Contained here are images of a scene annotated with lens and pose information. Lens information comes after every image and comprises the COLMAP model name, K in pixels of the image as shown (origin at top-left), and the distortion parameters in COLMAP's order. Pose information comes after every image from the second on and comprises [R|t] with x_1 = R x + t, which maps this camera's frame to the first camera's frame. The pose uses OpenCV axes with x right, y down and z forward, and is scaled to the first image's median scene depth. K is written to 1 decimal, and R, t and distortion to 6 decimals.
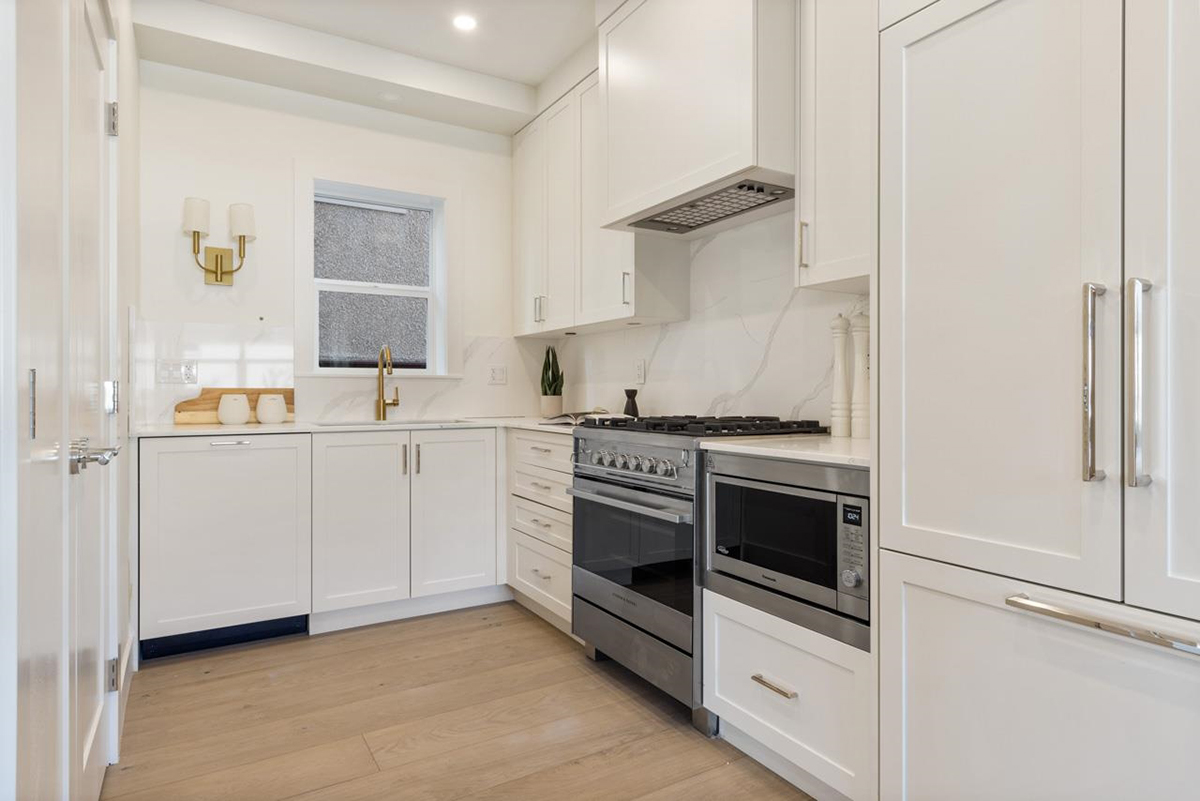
lens RADIAL K [[677.5, 0, 589.4], [0, 677.5, 395.3], [0, 0, 1]] dist [-0.001740, 0.000409]
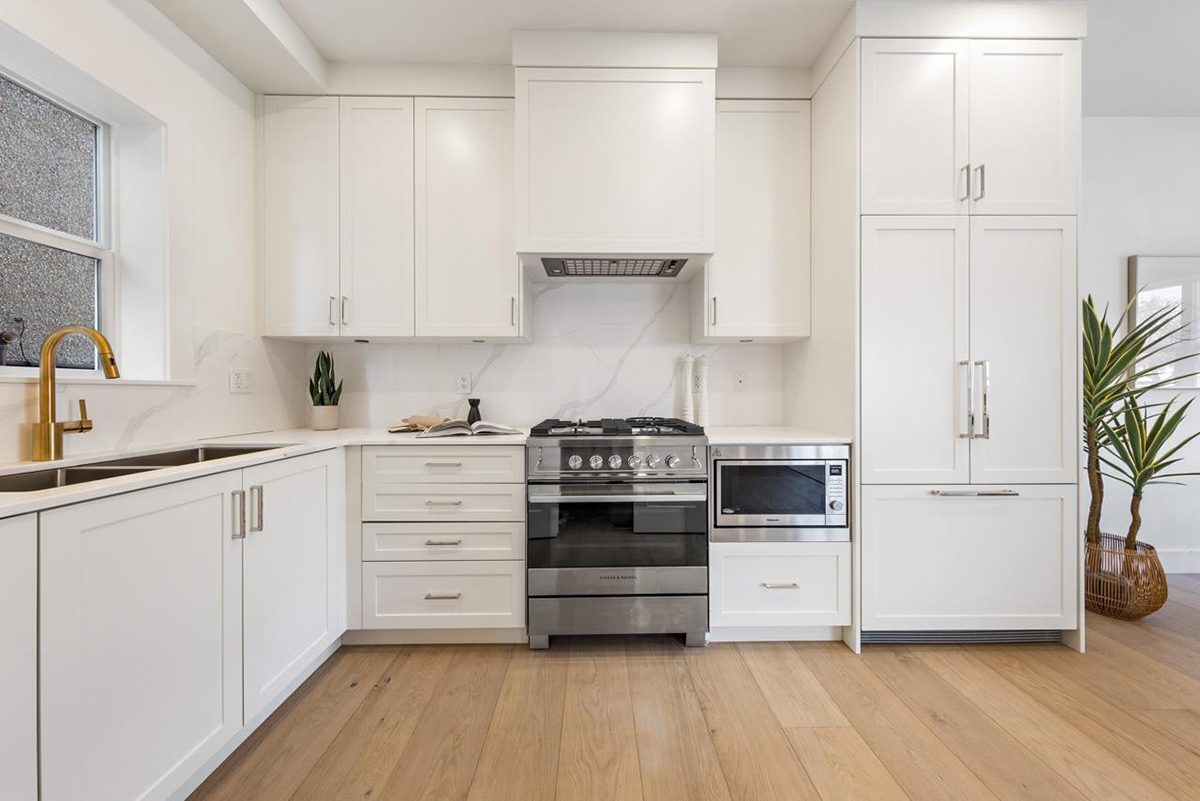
lens RADIAL K [[393.0, 0, 600.2], [0, 393.0, 393.1], [0, 0, 1]] dist [0.001262, -0.000514]
pose [[0.486939, -0.001053, 0.873435, -0.515470], [0.004776, 0.999988, -0.001457, -0.020766], [-0.873423, 0.004881, 0.486938, 0.625568]]
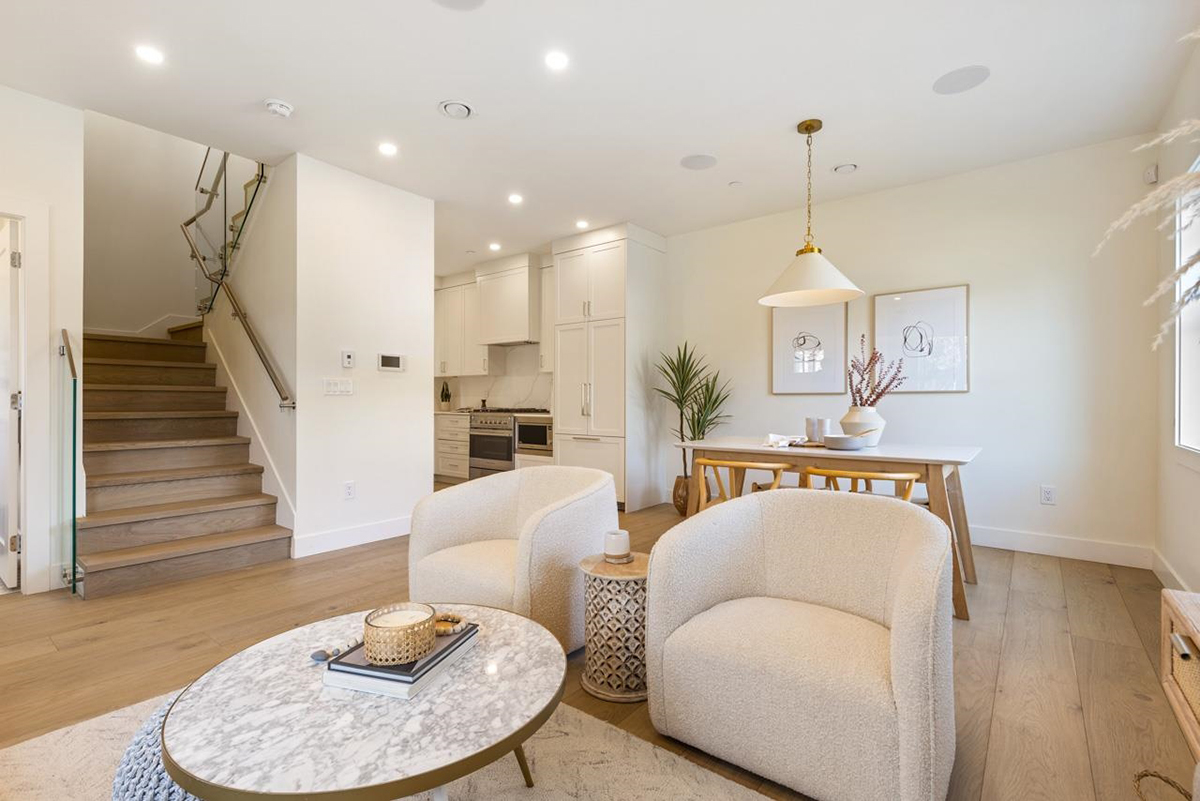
lens RADIAL K [[564.4, 0, 600.5], [0, 564.4, 395.9], [0, 0, 1]] dist [0.012126, -0.000989]
pose [[0.931801, 0.002480, 0.362962, -0.412215], [0.000512, 0.999967, -0.008146, -0.005530], [-0.362970, 0.007776, 0.931768, -1.633014]]
